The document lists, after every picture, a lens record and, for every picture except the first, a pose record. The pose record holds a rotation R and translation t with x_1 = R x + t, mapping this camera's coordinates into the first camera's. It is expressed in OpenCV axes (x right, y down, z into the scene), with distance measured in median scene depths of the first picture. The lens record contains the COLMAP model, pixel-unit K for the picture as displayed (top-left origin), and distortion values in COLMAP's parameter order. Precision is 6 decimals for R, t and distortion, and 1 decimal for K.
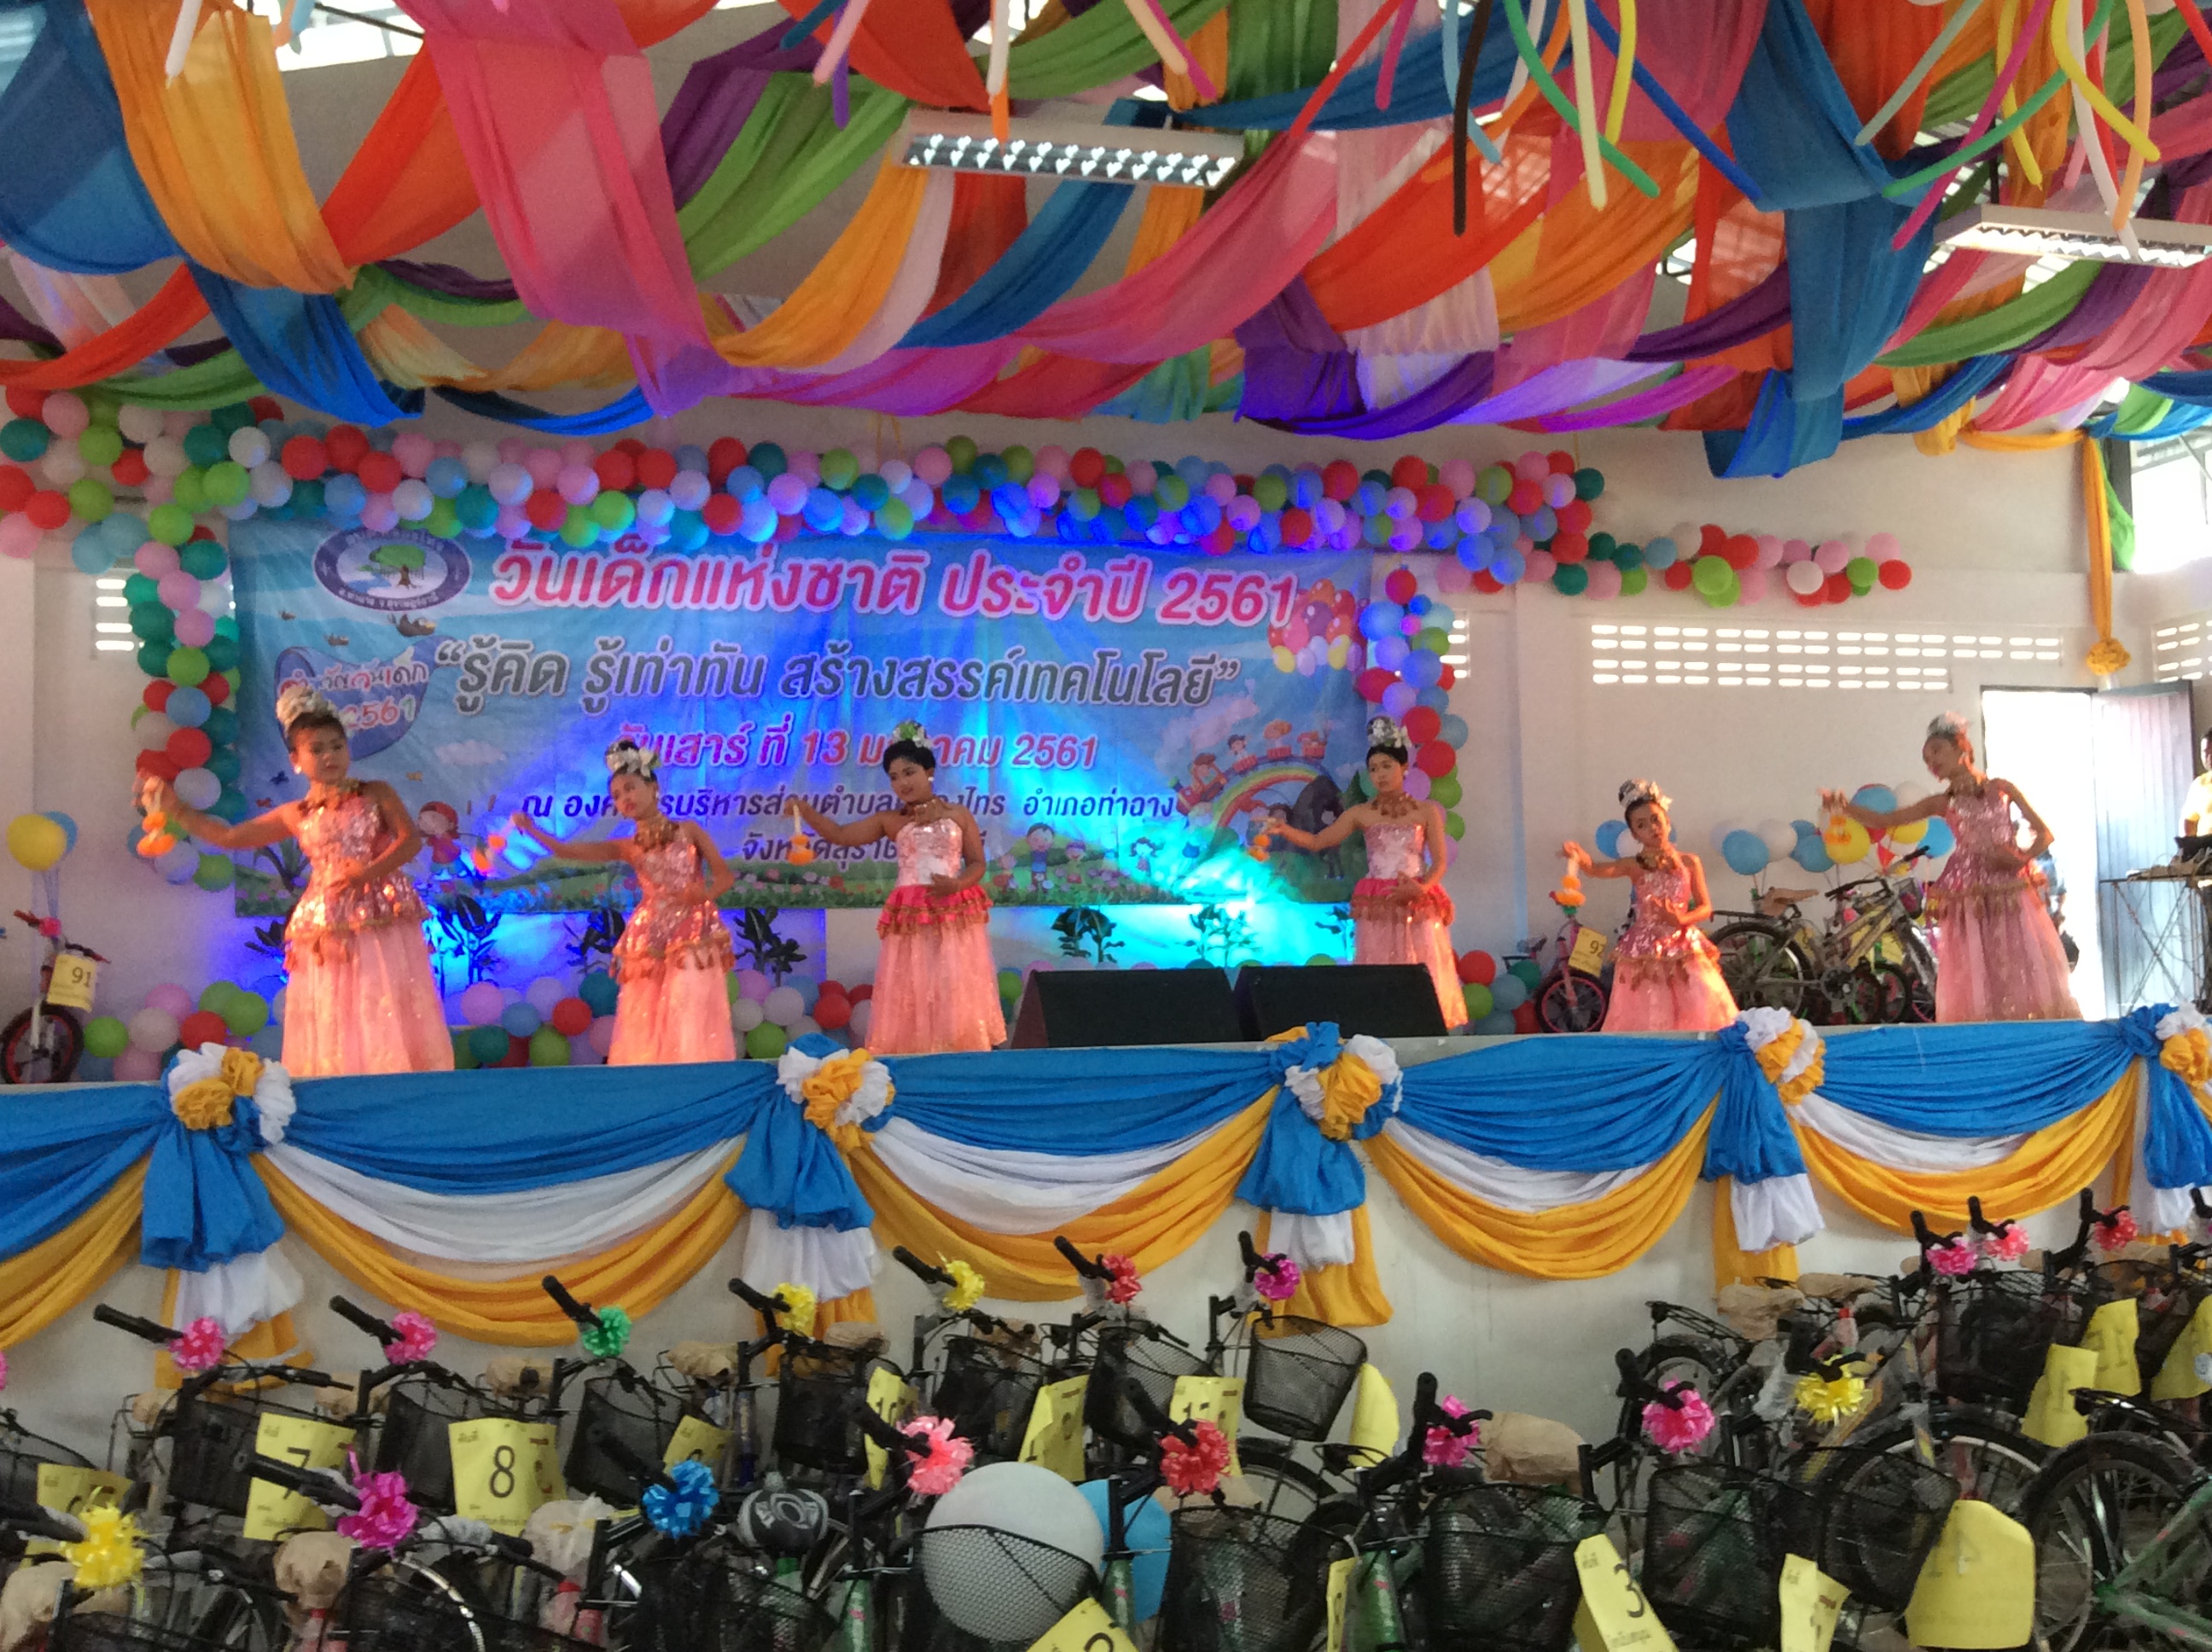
lens RADIAL K [[2310.6, 0, 1118.3], [0, 2310.6, 853.0], [0, 0, 1]] dist [0.082366, 0.000000]
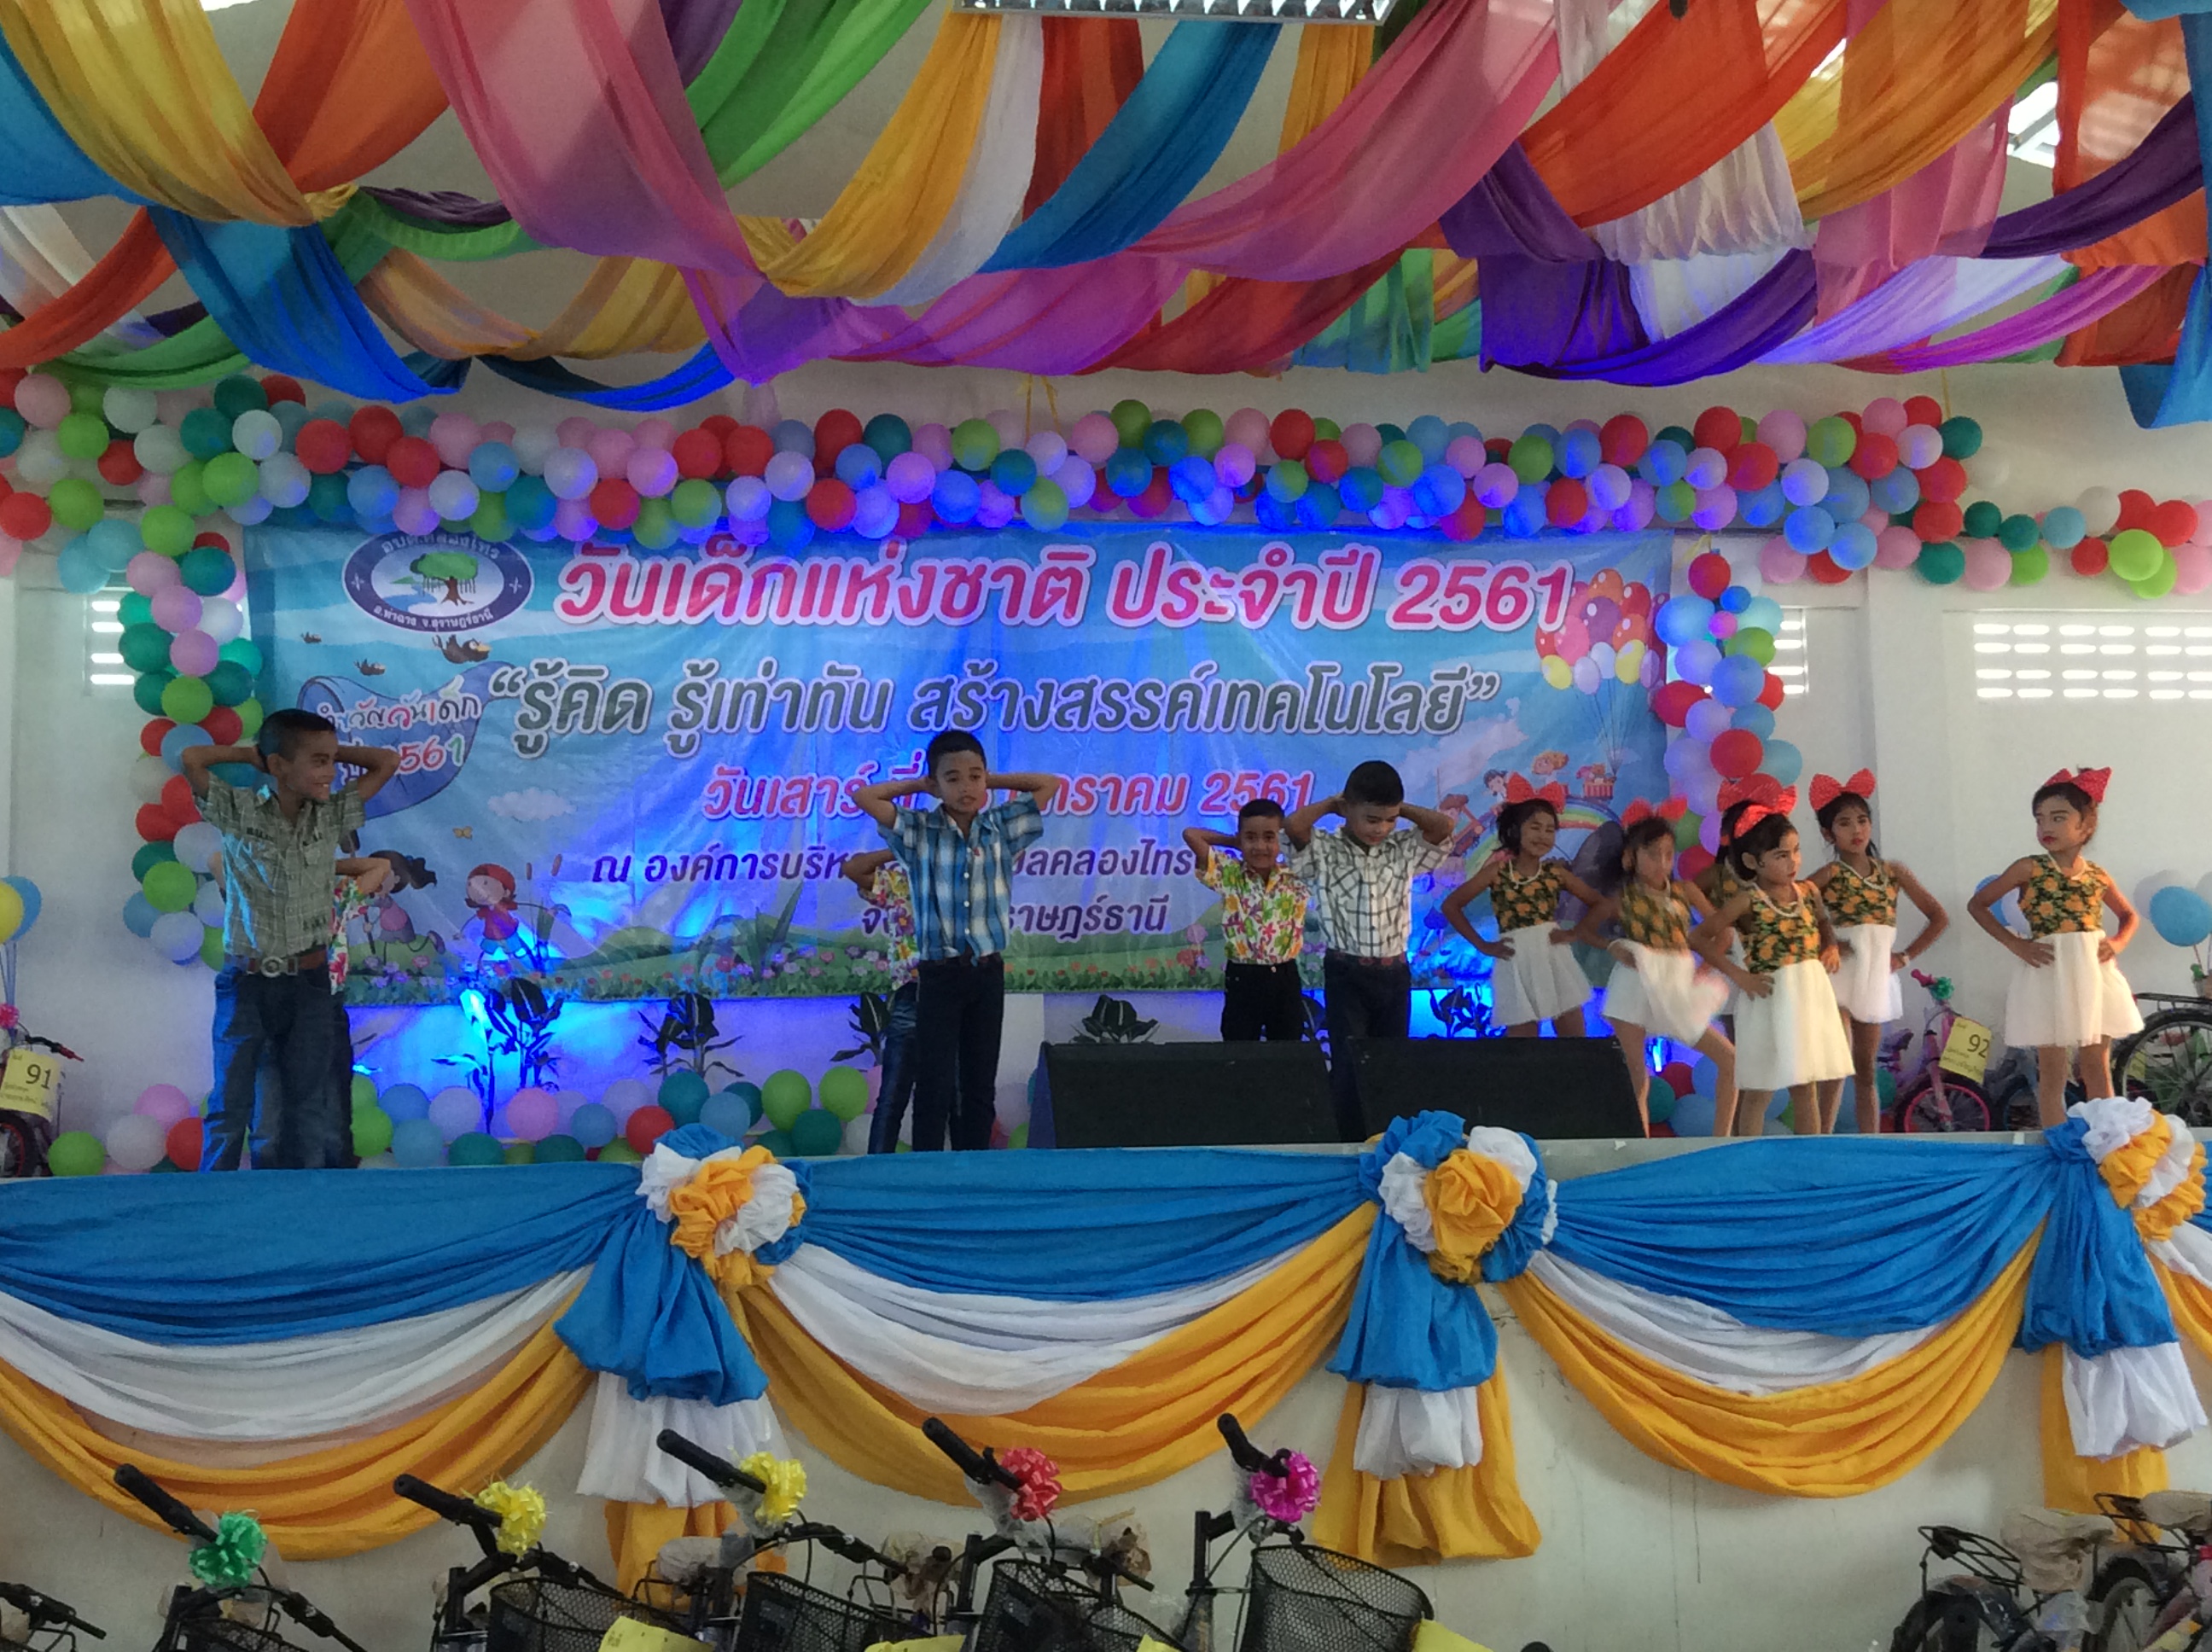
lens RADIAL K [[2680.8, 0, 1105.0], [0, 2680.8, 866.4], [0, 0, 1]] dist [0.097904, 0.000000]
pose [[0.989857, -0.010957, -0.141643, 0.057421], [0.005871, 0.999324, -0.036279, 0.015001], [0.141945, 0.035080, 0.989253, 0.099311]]
